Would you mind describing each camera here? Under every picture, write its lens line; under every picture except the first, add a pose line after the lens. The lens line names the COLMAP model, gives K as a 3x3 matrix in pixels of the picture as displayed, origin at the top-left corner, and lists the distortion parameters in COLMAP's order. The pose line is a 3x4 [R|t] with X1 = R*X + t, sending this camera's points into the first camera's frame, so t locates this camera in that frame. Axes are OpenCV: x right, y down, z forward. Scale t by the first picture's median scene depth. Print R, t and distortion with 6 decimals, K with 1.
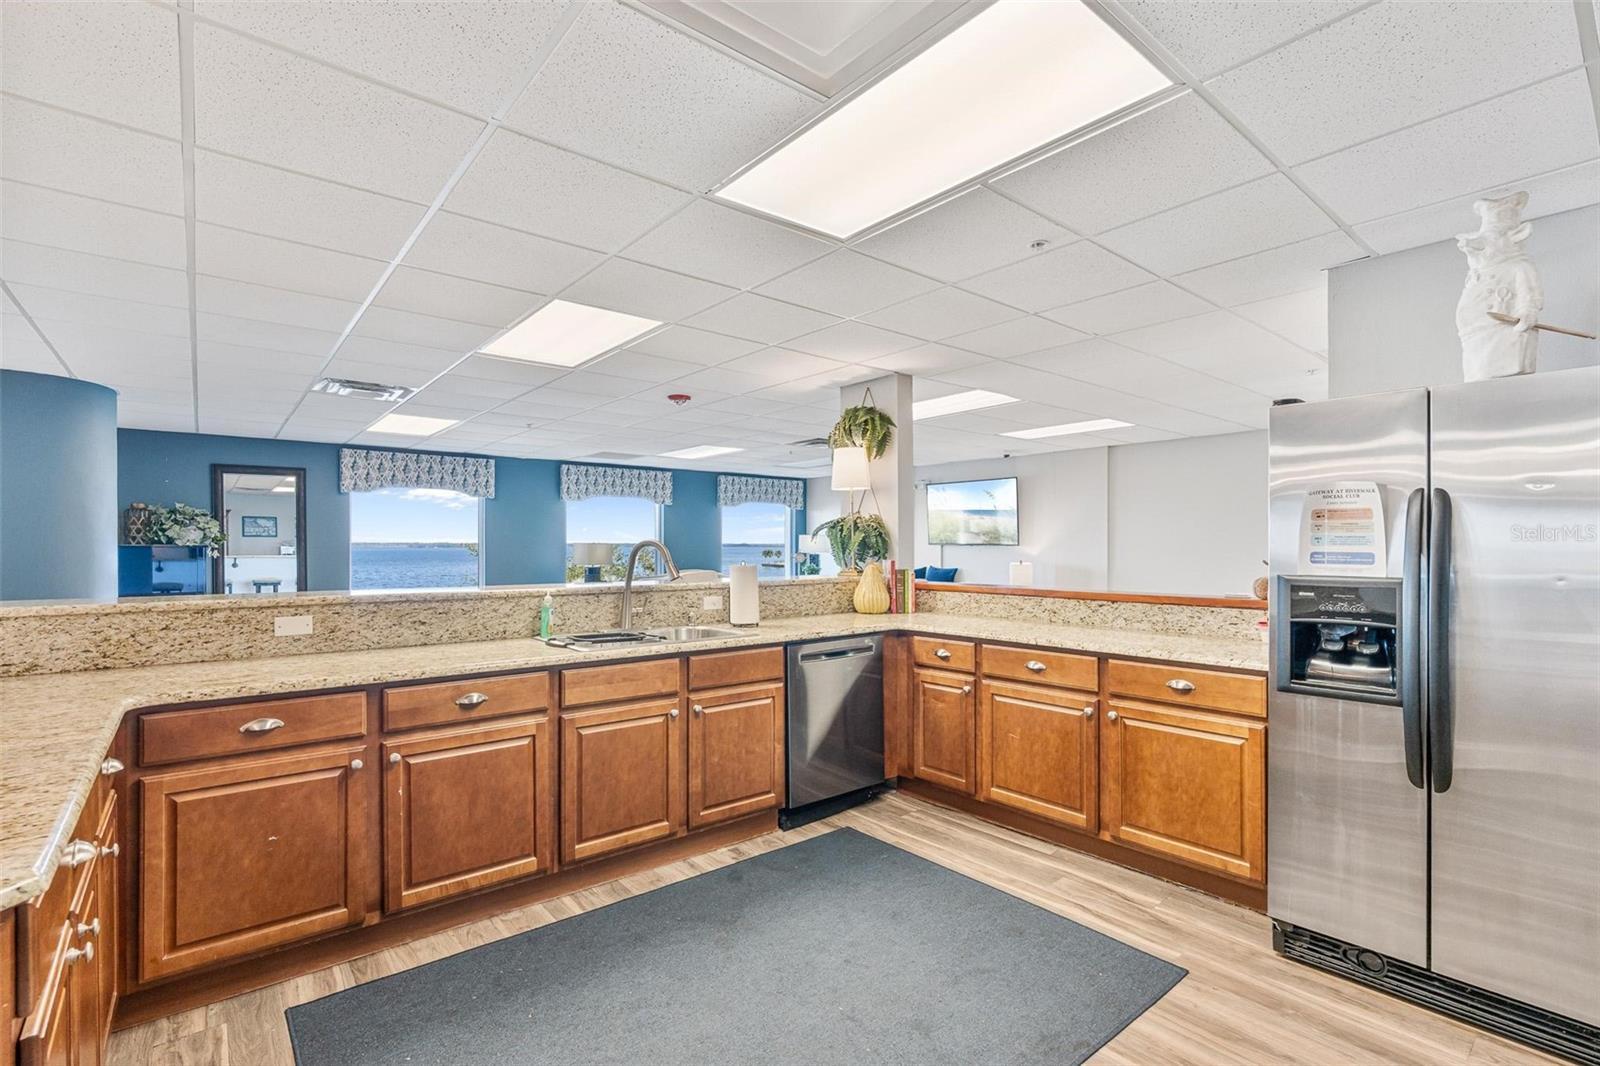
lens RADIAL K [[726.8, 0, 795.5], [0, 726.8, 527.7], [0, 0, 1]] dist [-0.011992, 0.005351]
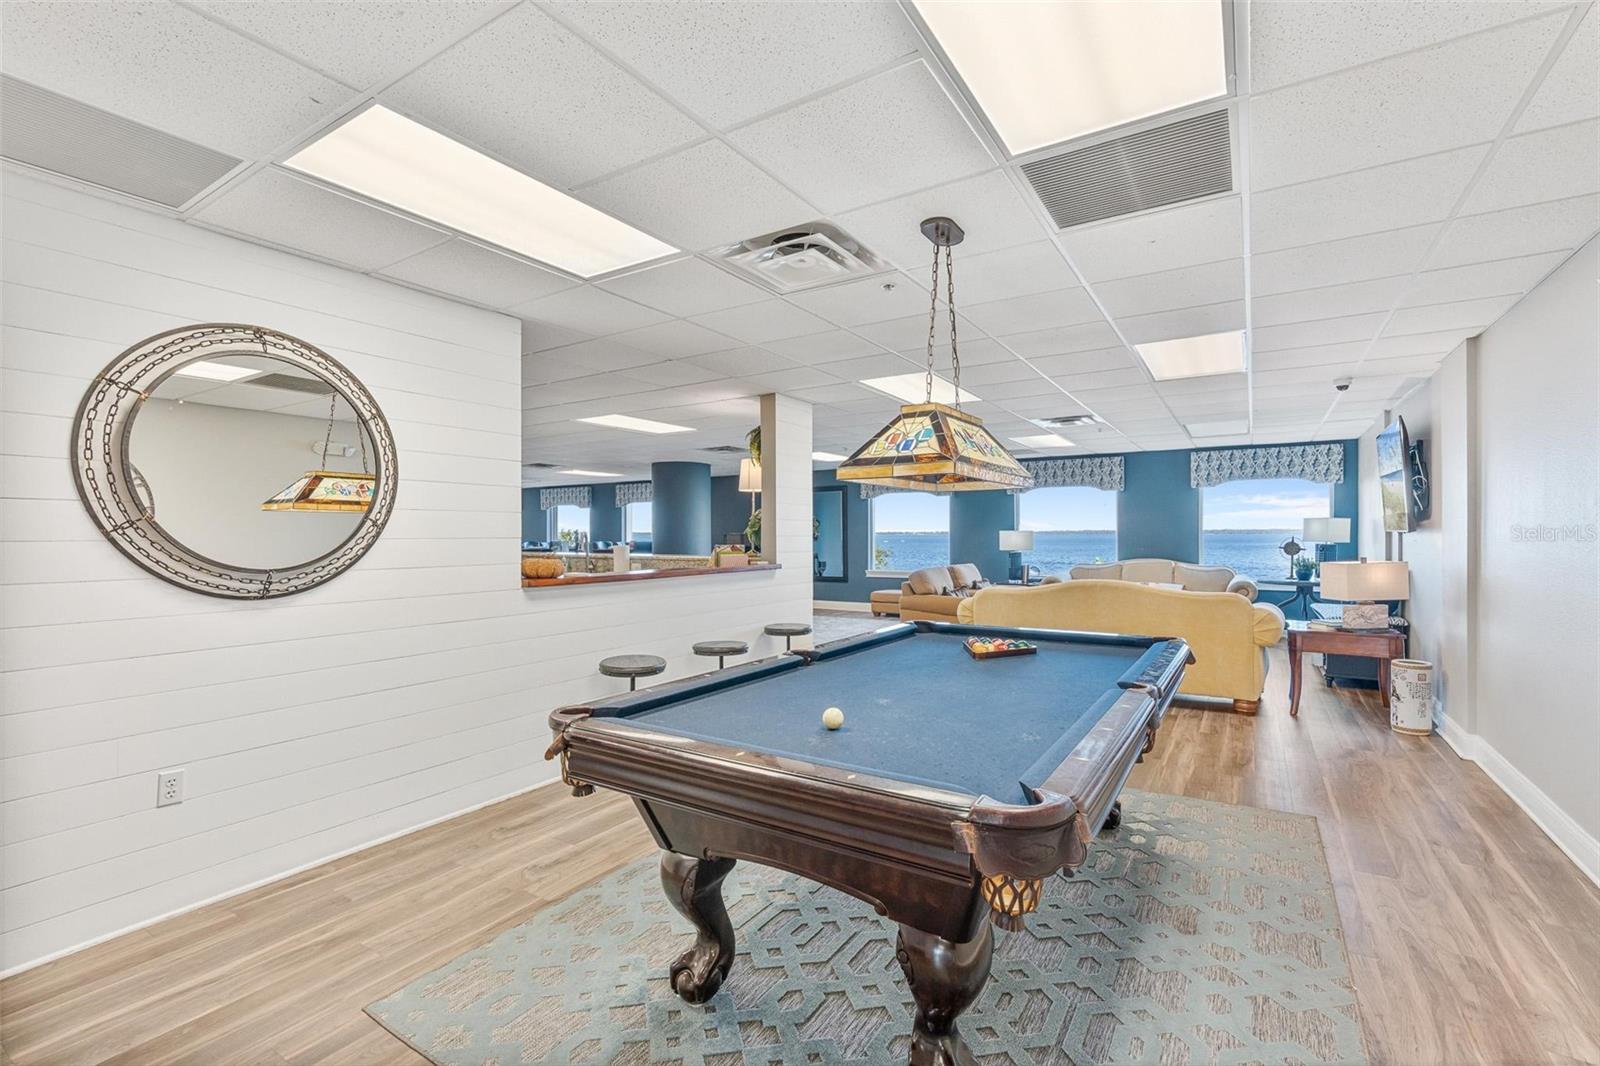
lens RADIAL K [[715.4, 0, 800.0], [0, 715.4, 533.0], [0, 0, 1]] dist [-0.006188, 0.000563]
pose [[0.308902, -0.000293, -0.951094, 0.597973], [0.026505, 0.999614, 0.008300, 0.005425], [0.950724, -0.027773, 0.308791, 0.303828]]
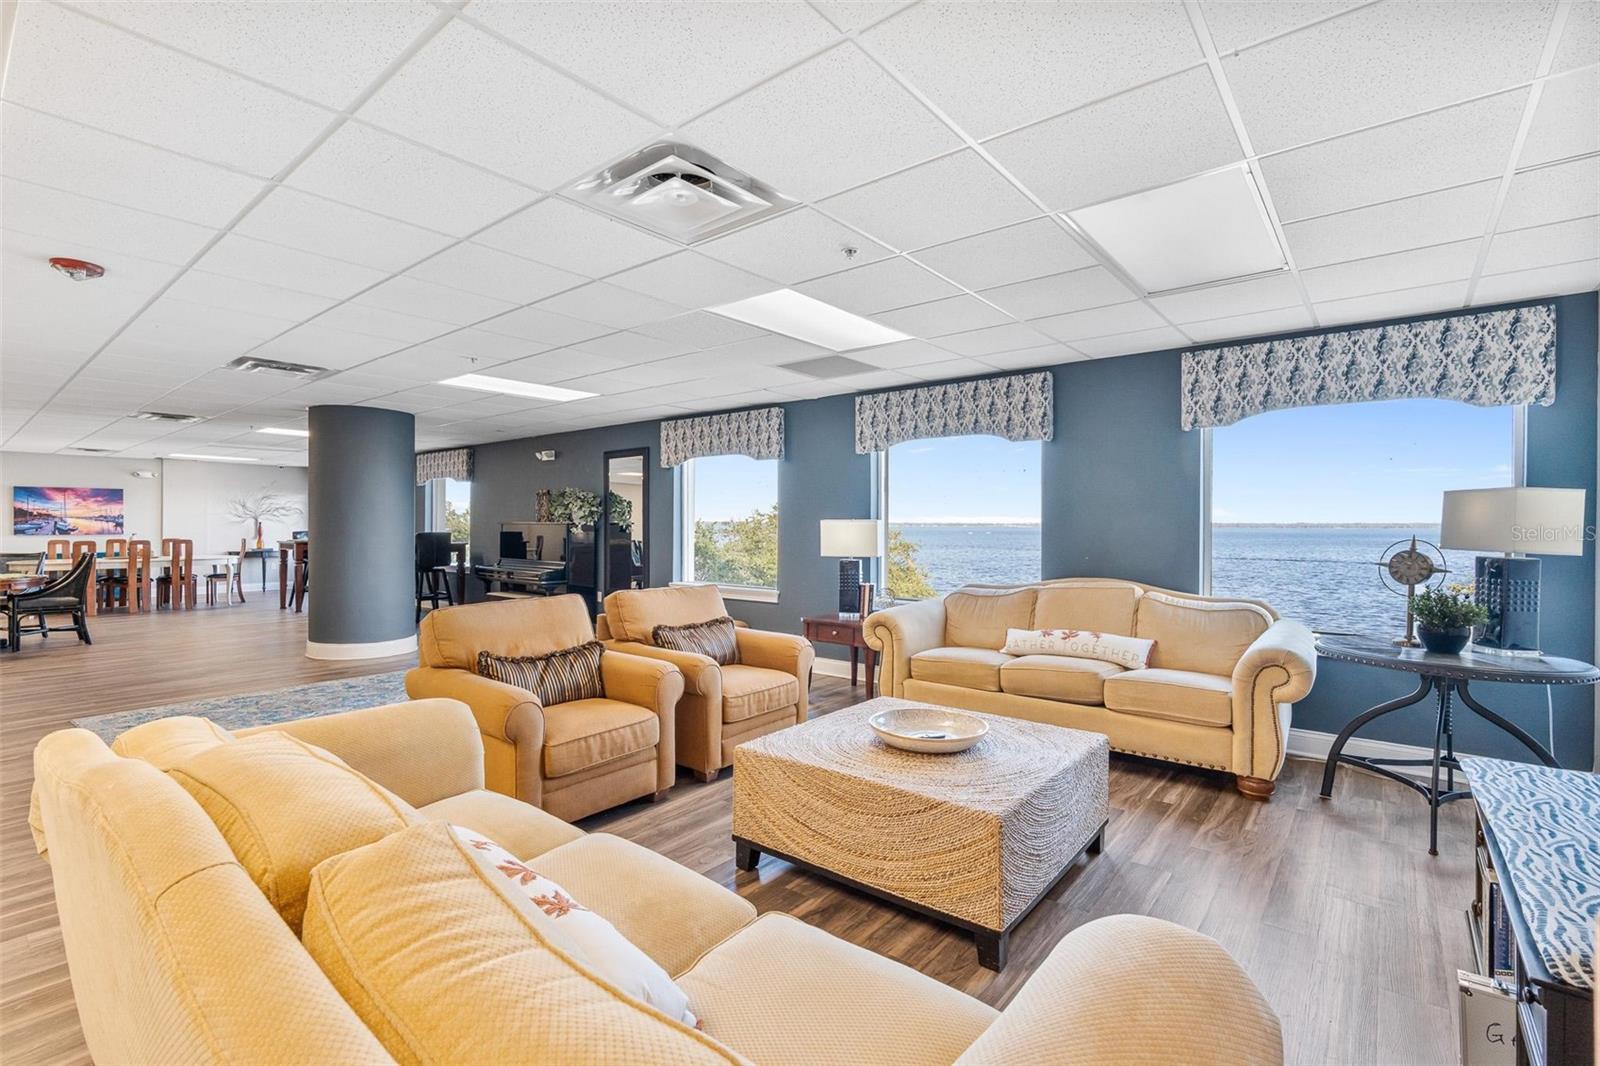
lens RADIAL K [[715.4, 0, 800.0], [0, 715.4, 533.0], [0, 0, 1]] dist [-0.006188, 0.000563]
pose [[0.200583, 0.013597, -0.979582, 0.261486], [0.017693, 0.999690, 0.017499, 0.018582], [0.979517, -0.020842, 0.200280, 0.748121]]
